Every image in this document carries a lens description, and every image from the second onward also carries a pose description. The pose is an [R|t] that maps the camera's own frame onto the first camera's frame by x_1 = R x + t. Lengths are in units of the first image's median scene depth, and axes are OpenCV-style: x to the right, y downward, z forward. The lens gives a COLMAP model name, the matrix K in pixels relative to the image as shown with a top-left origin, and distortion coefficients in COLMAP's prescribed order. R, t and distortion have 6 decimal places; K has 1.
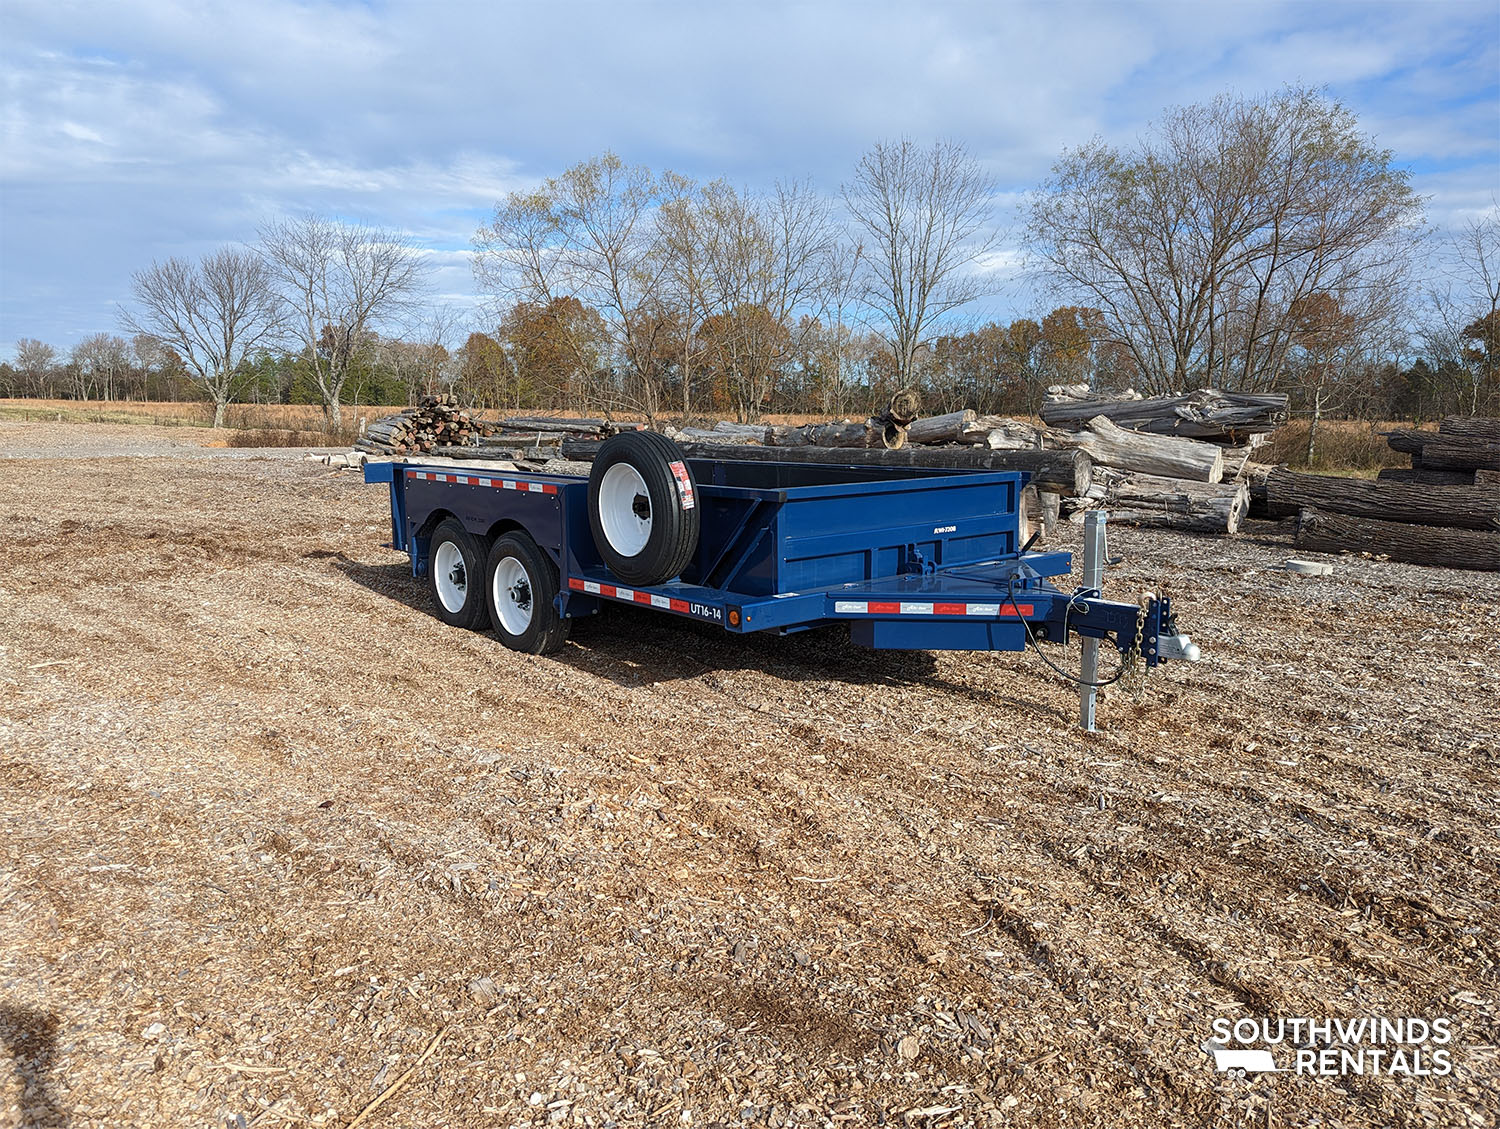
lens RADIAL K [[1053.1, 0, 767.4], [0, 1053.1, 549.1], [0, 0, 1]] dist [0.071439, -0.061545]
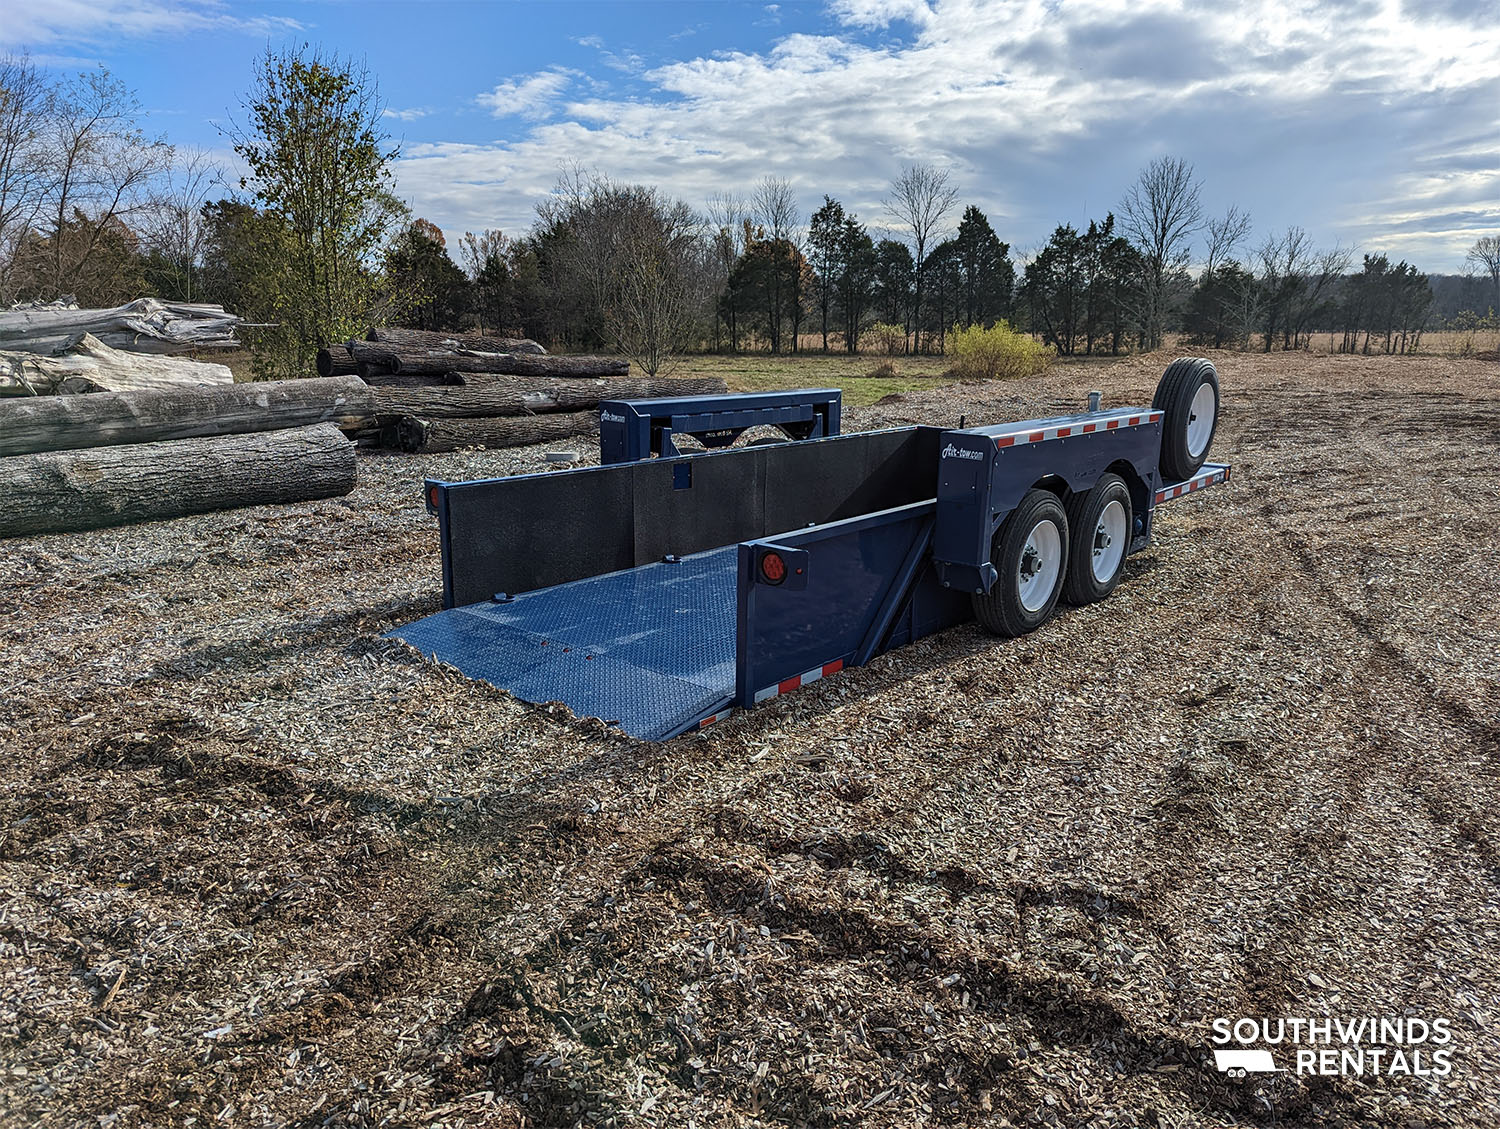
lens RADIAL K [[1049.3, 0, 749.1], [0, 1049.3, 543.8], [0, 0, 1]] dist [0.069819, -0.067114]
pose [[-0.131739, -0.215886, 0.967490, -0.602275], [0.127015, 0.964276, 0.232464, -0.117788], [-0.983113, 0.153511, -0.099612, 0.772015]]
